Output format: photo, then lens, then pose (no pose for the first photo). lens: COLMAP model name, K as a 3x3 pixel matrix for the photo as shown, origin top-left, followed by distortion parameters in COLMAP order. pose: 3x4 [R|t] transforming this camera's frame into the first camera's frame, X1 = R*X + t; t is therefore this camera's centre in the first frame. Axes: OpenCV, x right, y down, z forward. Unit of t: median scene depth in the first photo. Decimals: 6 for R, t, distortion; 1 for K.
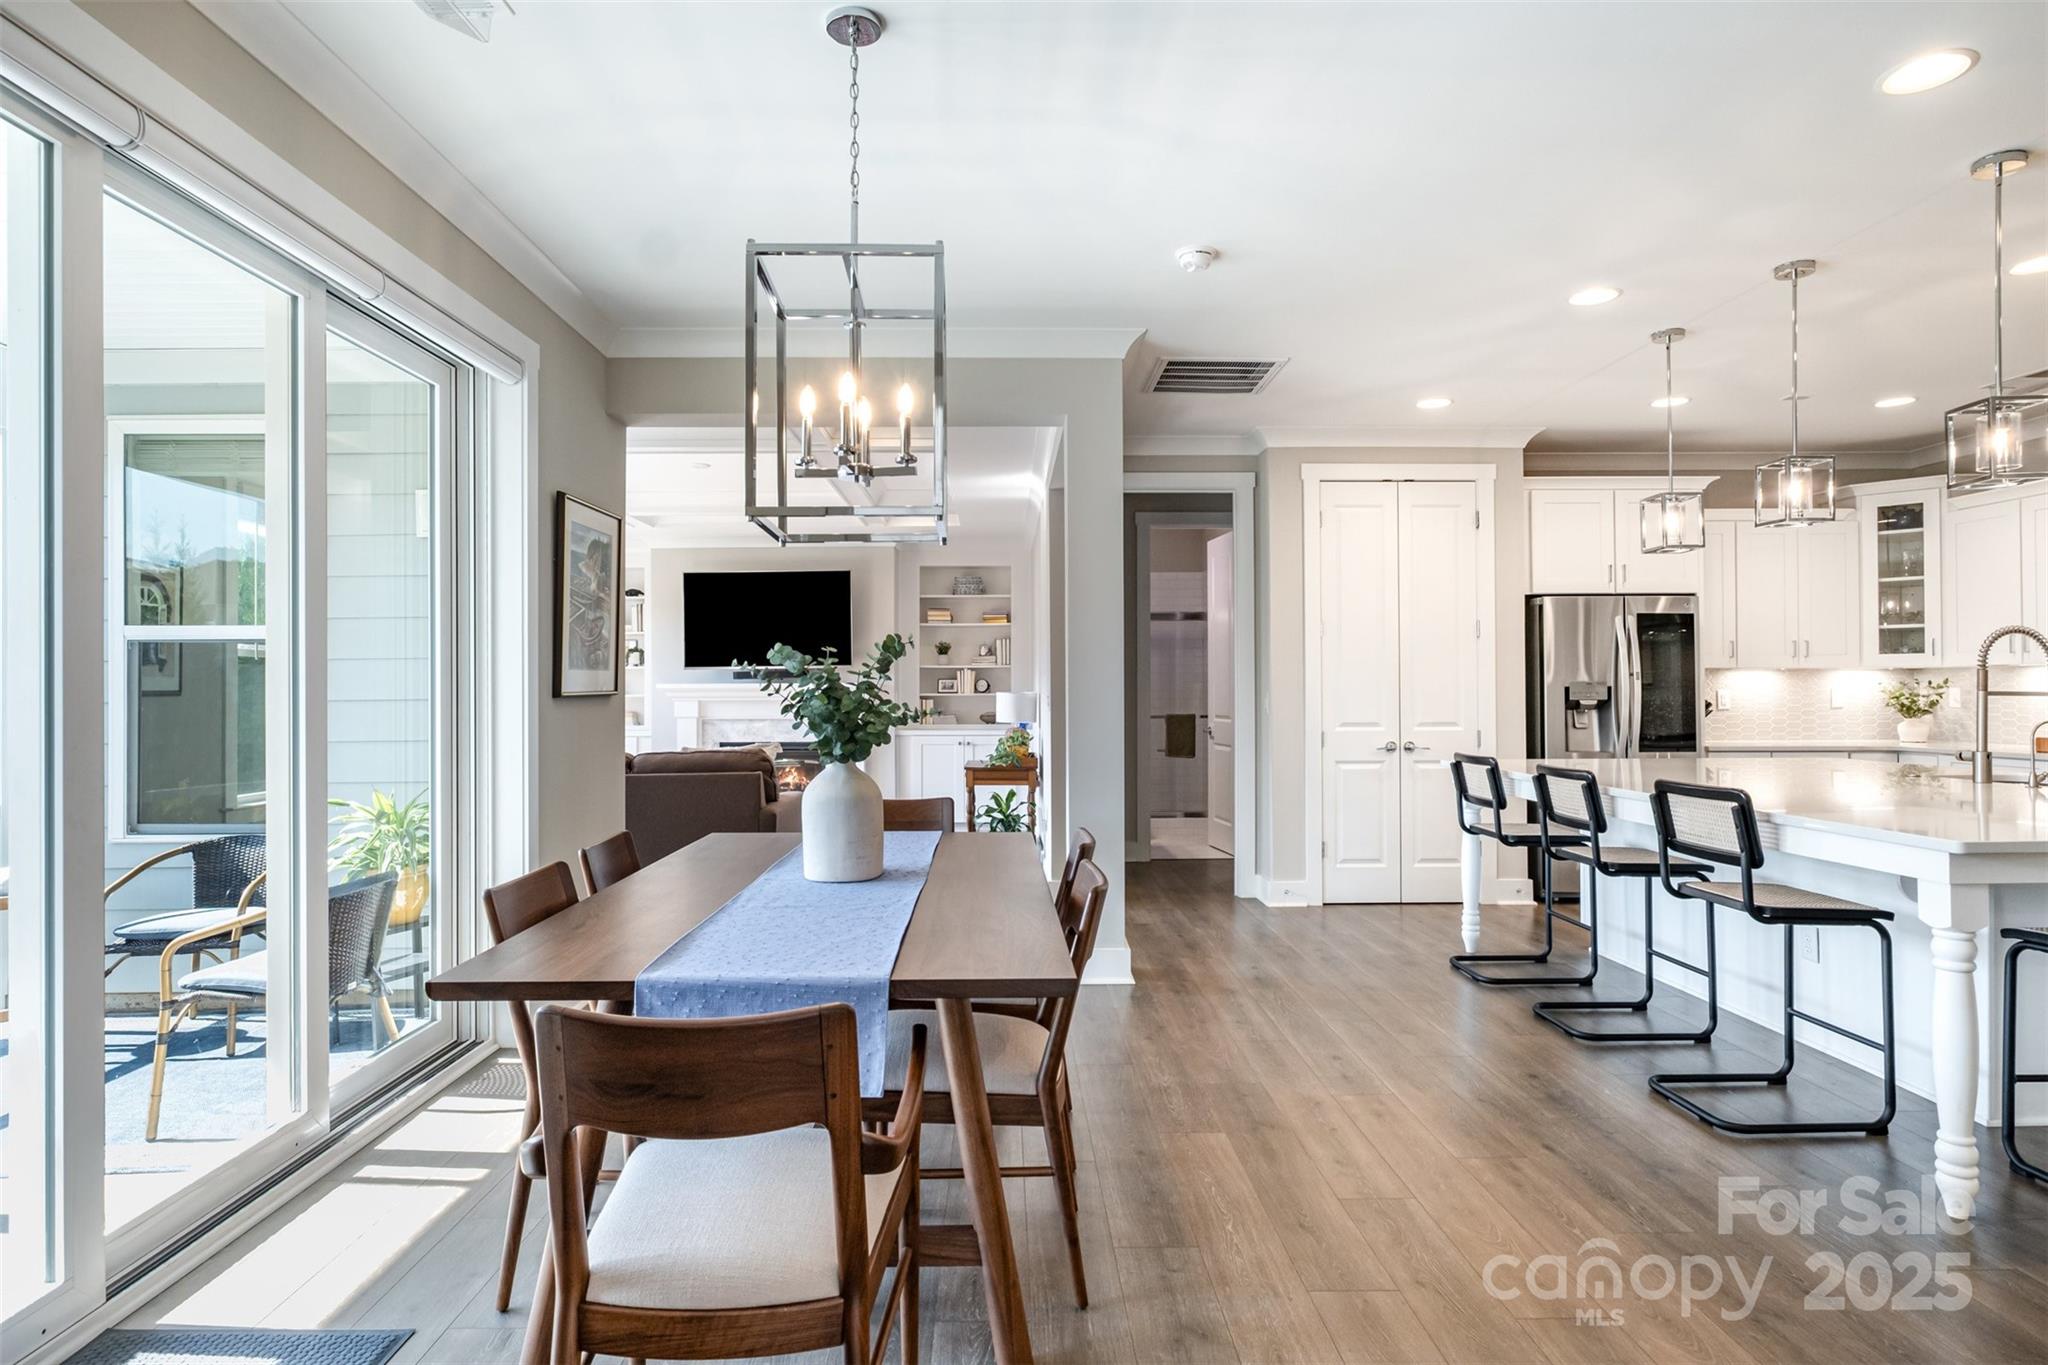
lens RADIAL K [[1111.1, 0, 997.2], [0, 1111.1, 681.8], [0, 0, 1]] dist [0.000948, -0.001235]
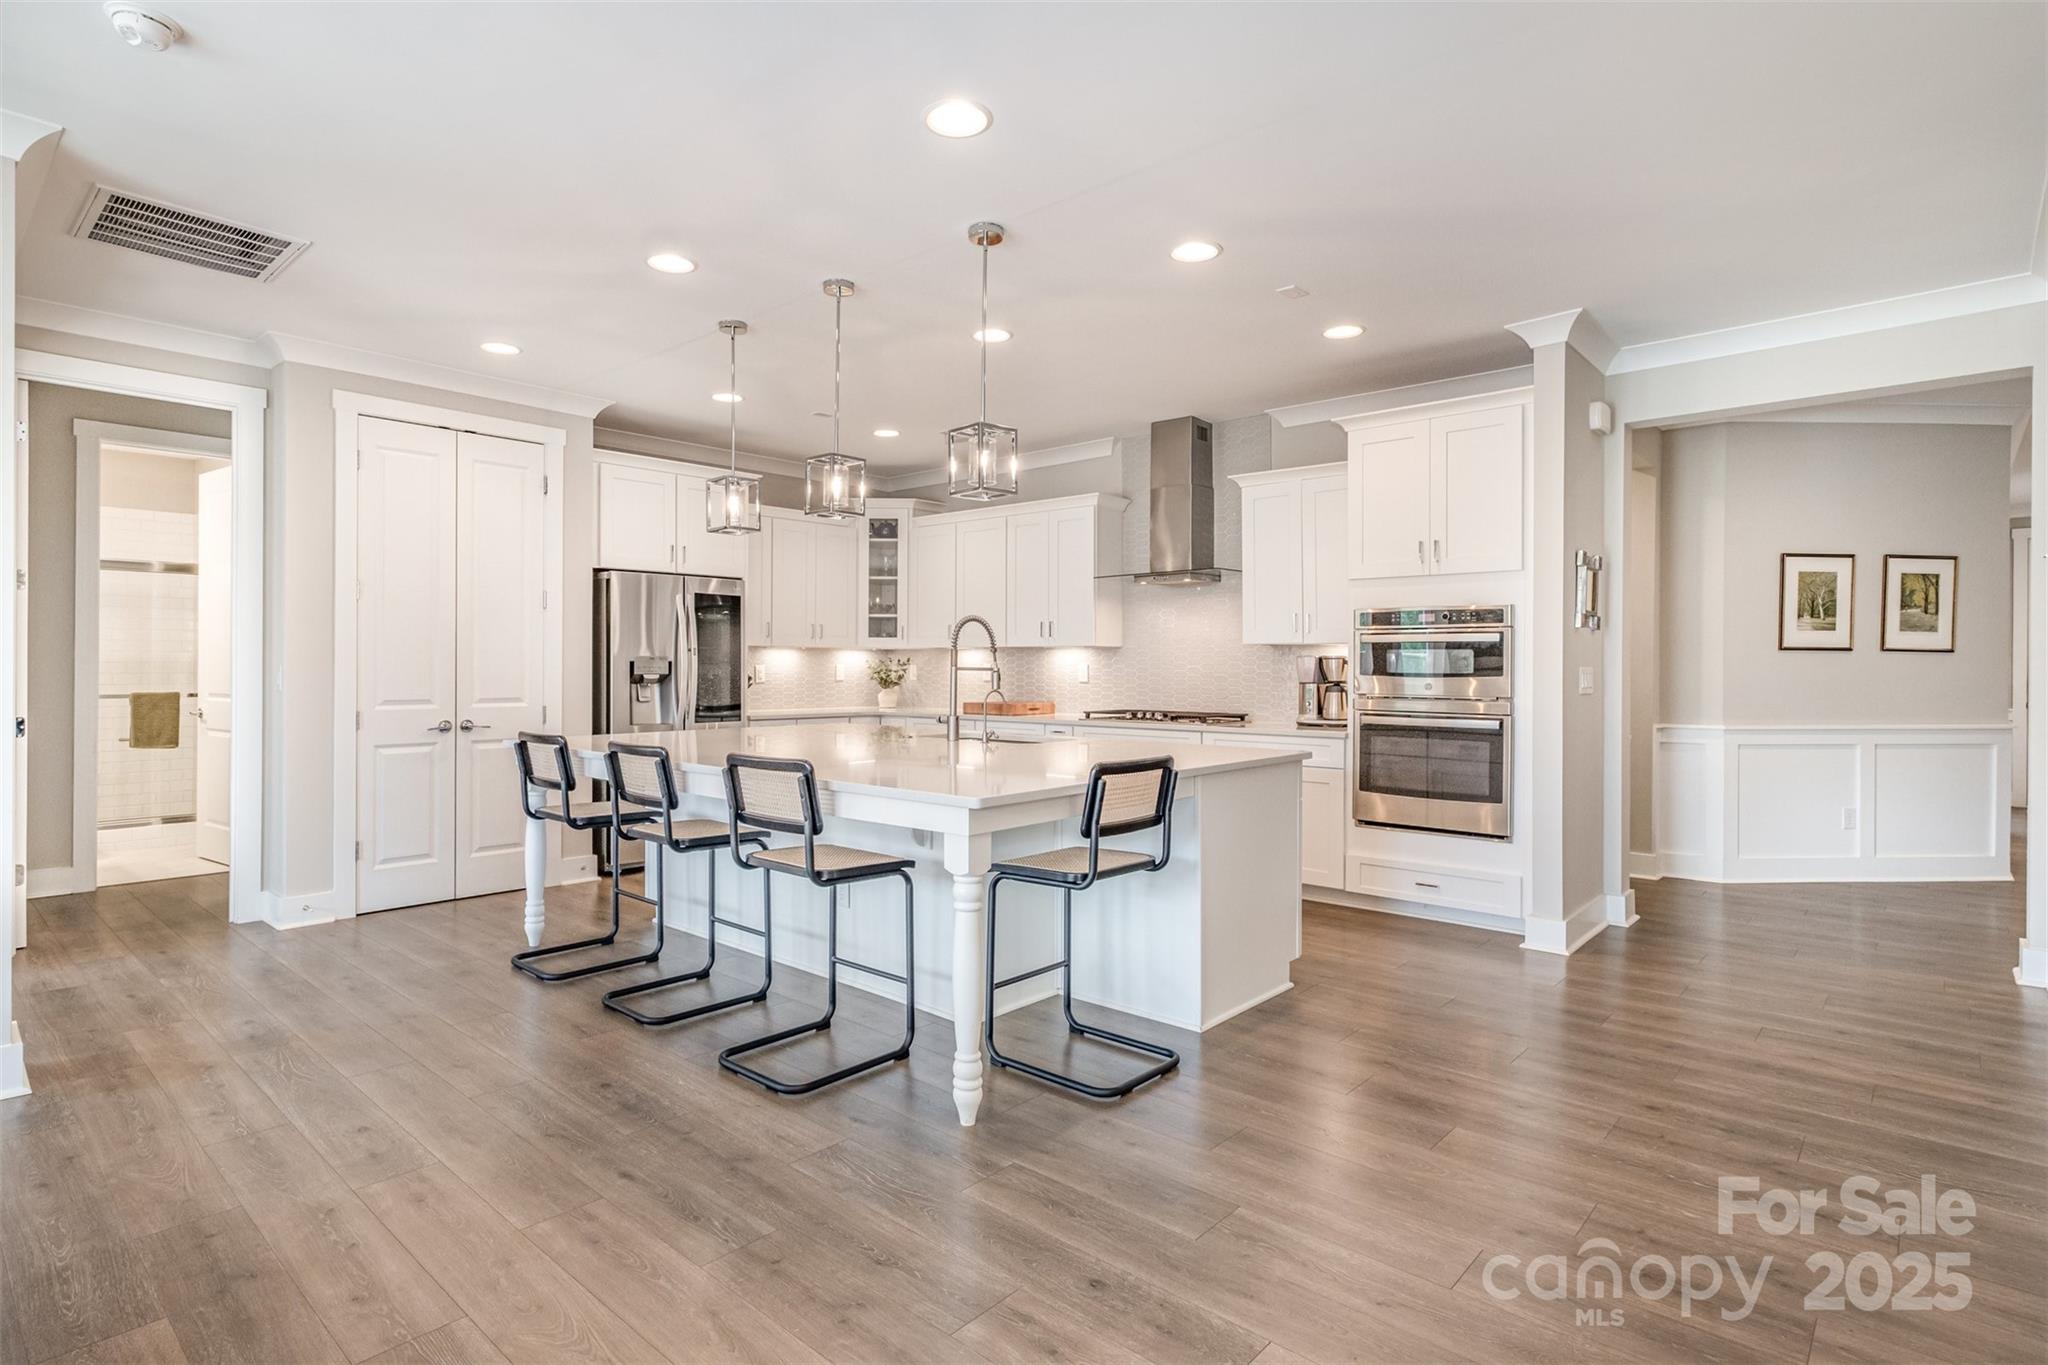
lens RADIAL K [[1048.2, 0, 1019.2], [0, 1048.2, 663.7], [0, 0, 1]] dist [-0.000564, 0.001426]
pose [[0.667964, 0.008195, 0.744149, 0.048098], [-0.012531, 0.999921, 0.000237, 0.002864], [-0.744088, -0.009483, 0.668014, 0.128530]]
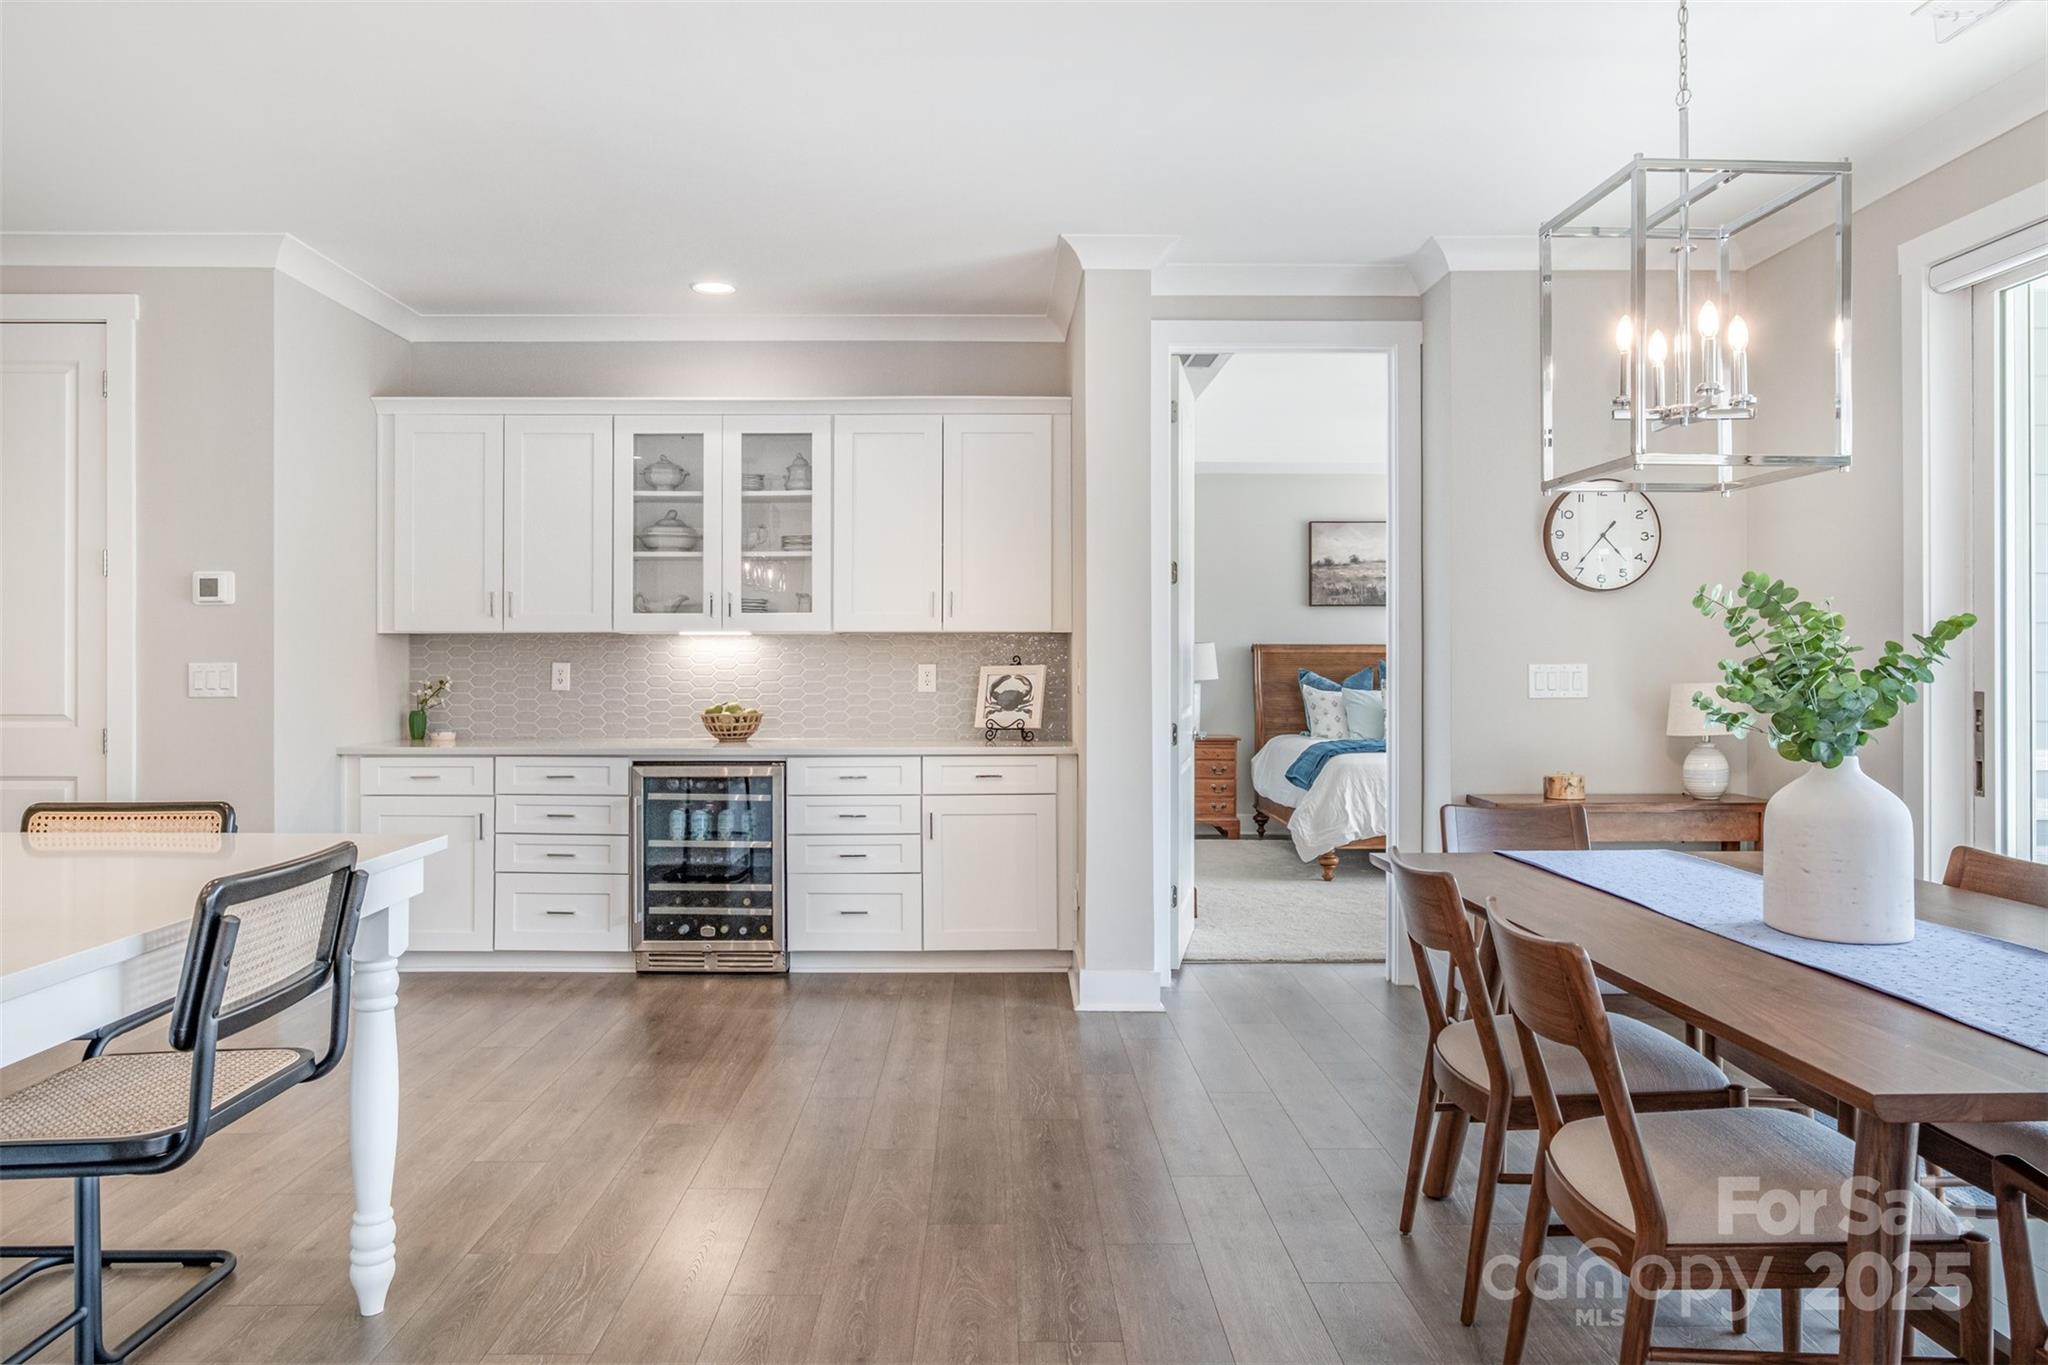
lens RADIAL K [[1394.5, 0, 1026.0], [0, 1394.5, 654.6], [0, 0, 1]] dist [0.000137, 0.003968]
pose [[-0.999683, 0.008376, -0.023753, 0.219830], [0.008713, 0.999863, -0.014096, 0.012692], [0.023632, -0.014299, -0.999618, 1.085501]]
